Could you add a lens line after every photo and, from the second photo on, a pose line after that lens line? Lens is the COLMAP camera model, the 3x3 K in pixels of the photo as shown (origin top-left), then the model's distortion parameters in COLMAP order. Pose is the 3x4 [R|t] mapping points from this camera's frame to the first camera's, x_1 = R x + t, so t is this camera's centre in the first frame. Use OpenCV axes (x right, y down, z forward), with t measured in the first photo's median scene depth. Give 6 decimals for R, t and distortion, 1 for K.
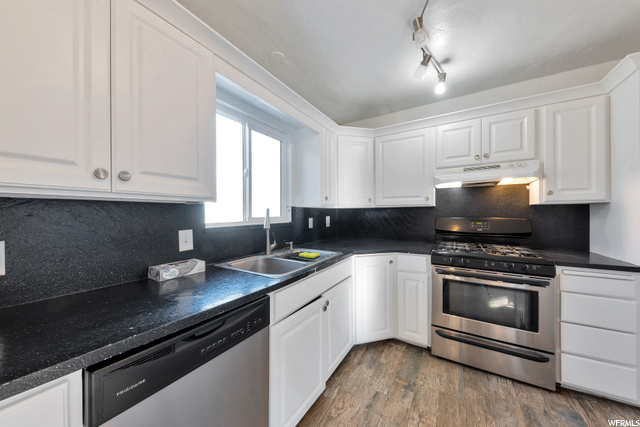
lens RADIAL K [[219.4, 0, 318.8], [0, 219.4, 212.2], [0, 0, 1]] dist [0.000596, -0.000200]
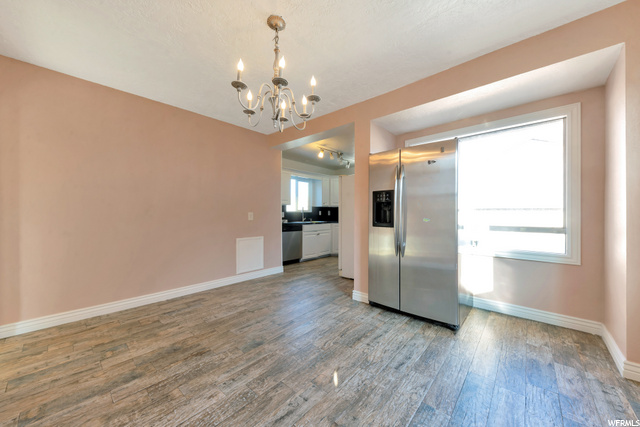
lens RADIAL K [[235.8, 0, 320.8], [0, 235.8, 212.5], [0, 0, 1]] dist [0.011661, 0.000021]
pose [[0.982845, 0.005822, -0.184342, 0.608537], [-0.007713, 0.999925, -0.009545, 0.087394], [0.184272, 0.010803, 0.982816, -2.158479]]
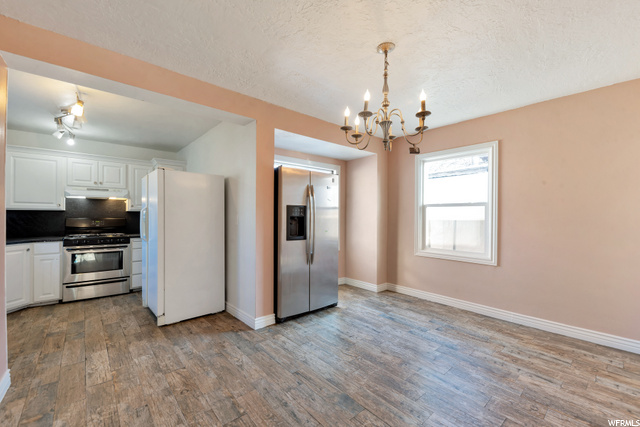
lens RADIAL K [[269.1, 0, 319.9], [0, 269.1, 215.9], [0, 0, 1]] dist [0.002008, -0.000283]
pose [[0.295178, 0.009833, 0.955392, -0.809118], [-0.003755, 0.999951, -0.009131, 0.022459], [-0.955435, -0.000892, 0.295201, -1.359515]]
